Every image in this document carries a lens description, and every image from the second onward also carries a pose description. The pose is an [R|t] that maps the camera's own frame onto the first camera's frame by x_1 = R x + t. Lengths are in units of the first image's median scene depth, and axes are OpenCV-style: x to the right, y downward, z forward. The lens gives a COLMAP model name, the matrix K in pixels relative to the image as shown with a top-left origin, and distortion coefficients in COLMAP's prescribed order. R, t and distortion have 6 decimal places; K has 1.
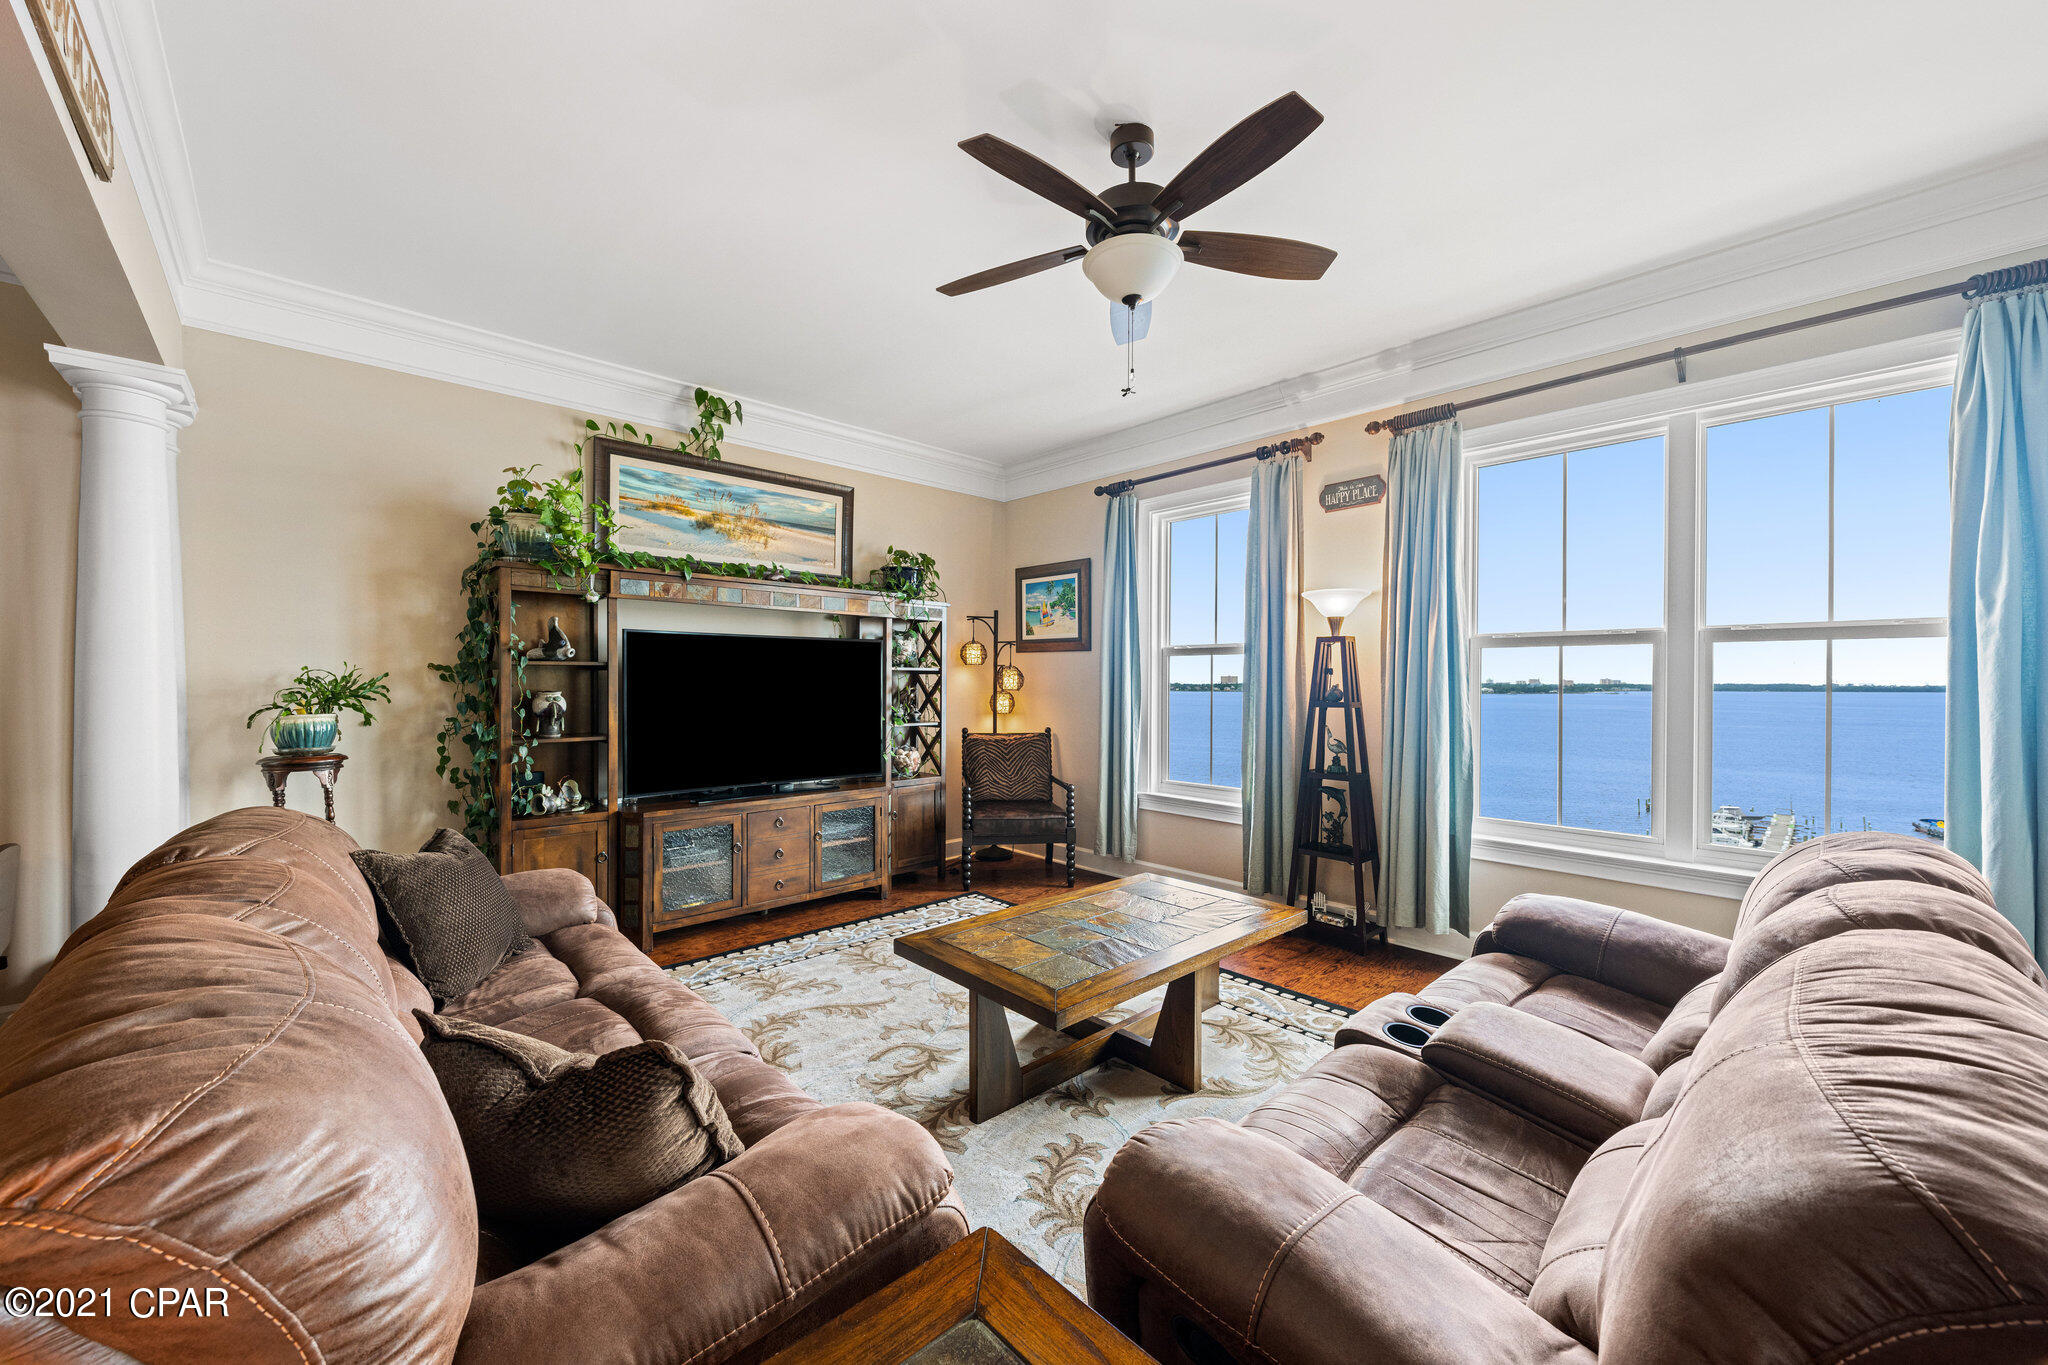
lens RADIAL K [[768.4, 0, 1030.6], [0, 768.4, 688.2], [0, 0, 1]] dist [0.001304, -0.000110]
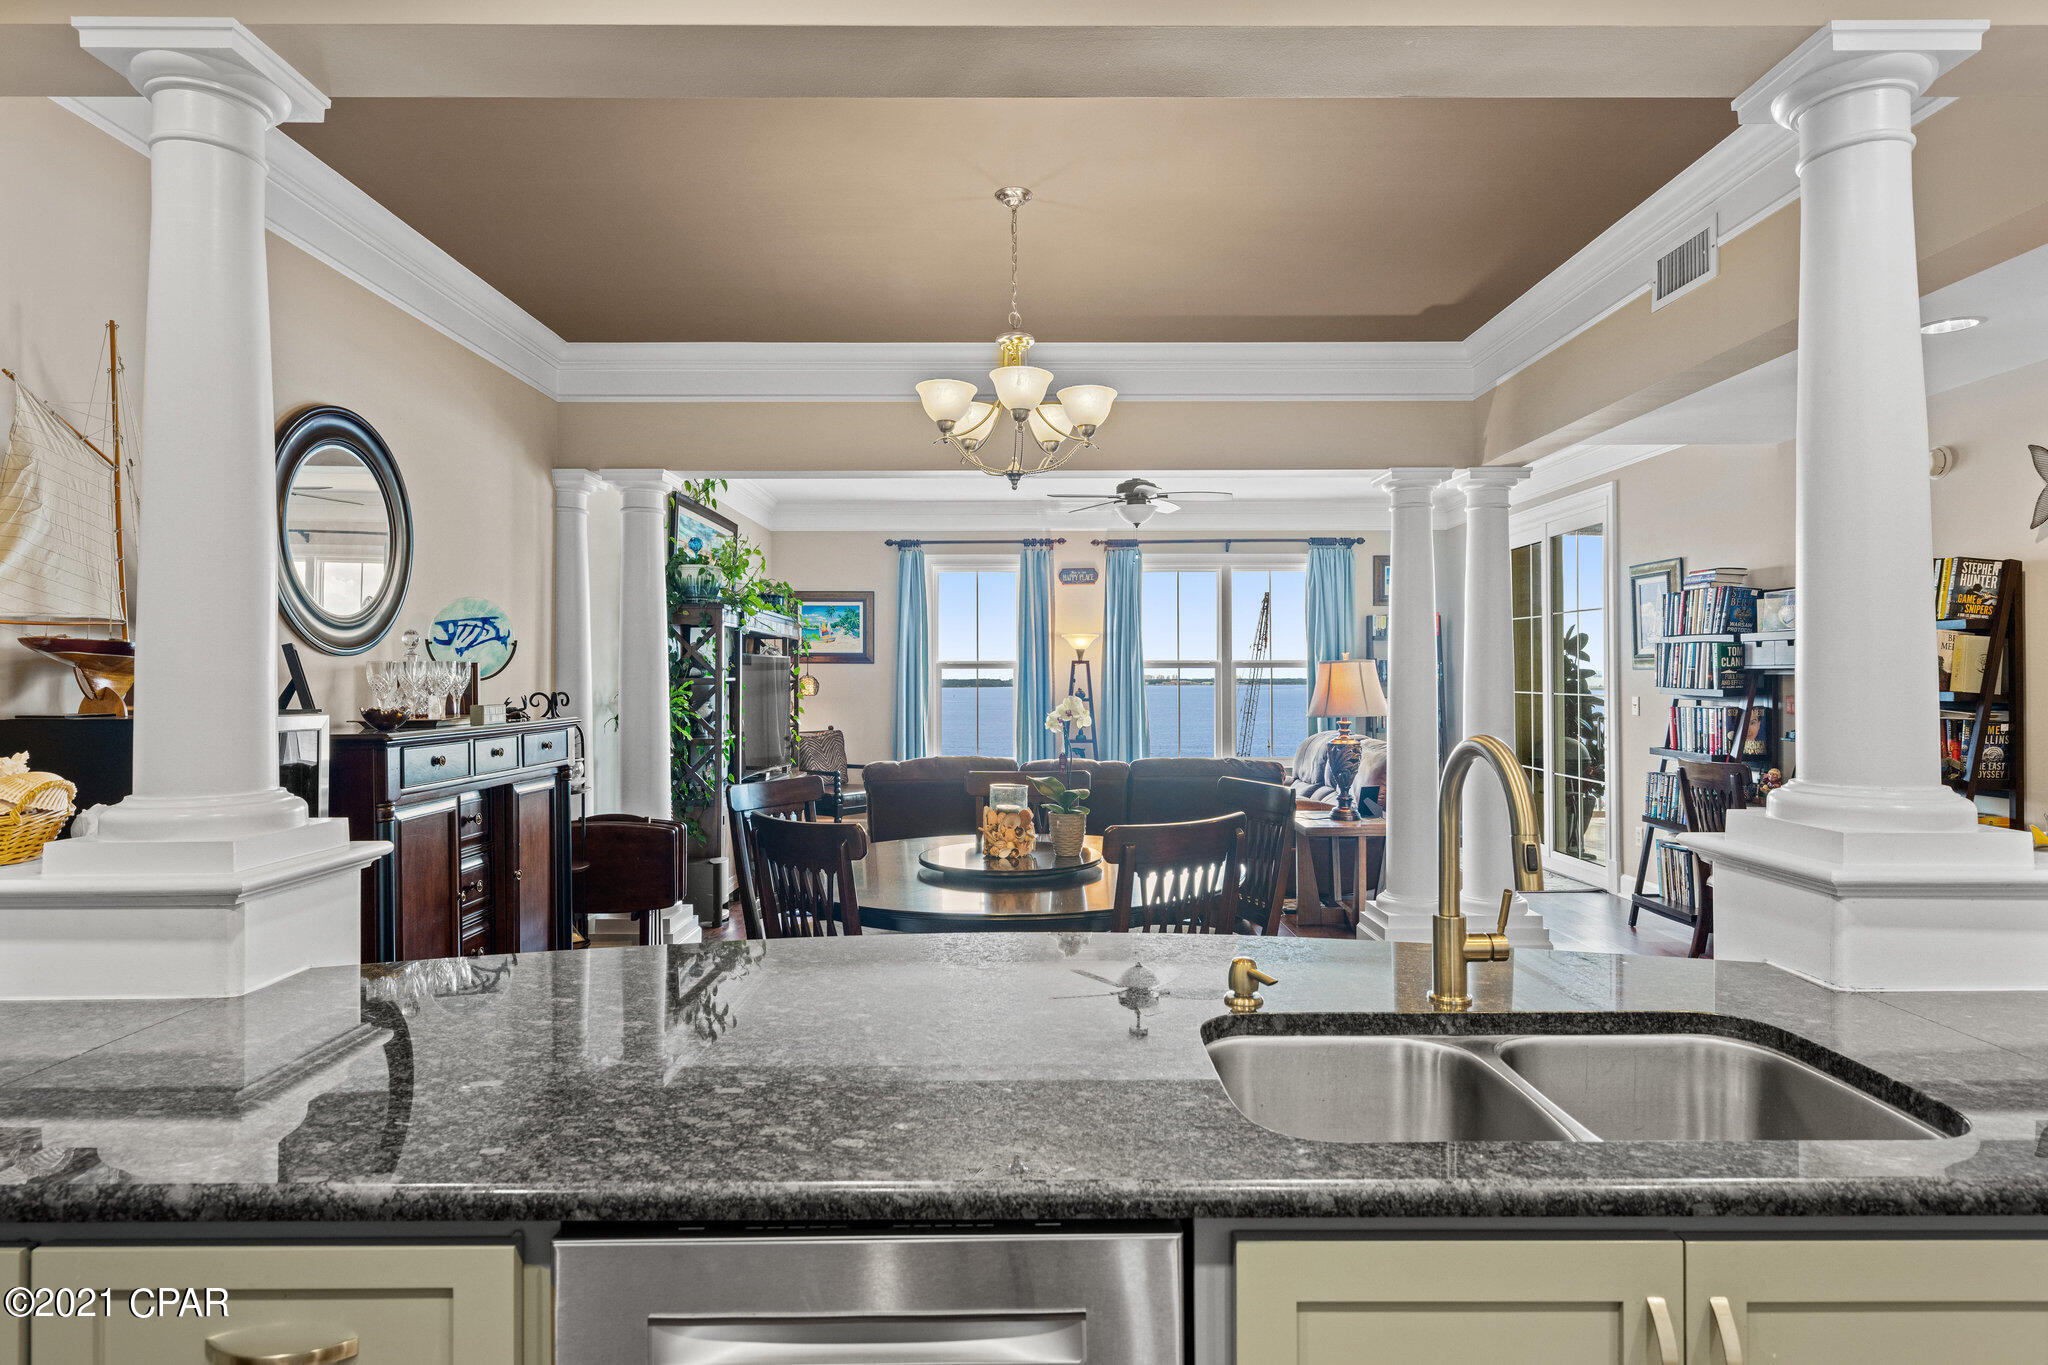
lens RADIAL K [[1082.8, 0, 1020.7], [0, 1082.8, 673.8], [0, 0, 1]] dist [0.010238, -0.002679]
pose [[0.692715, -0.002808, 0.721206, -1.321179], [0.012759, 0.999884, -0.008361, -0.016390], [-0.721098, 0.014993, 0.692671, -0.535931]]
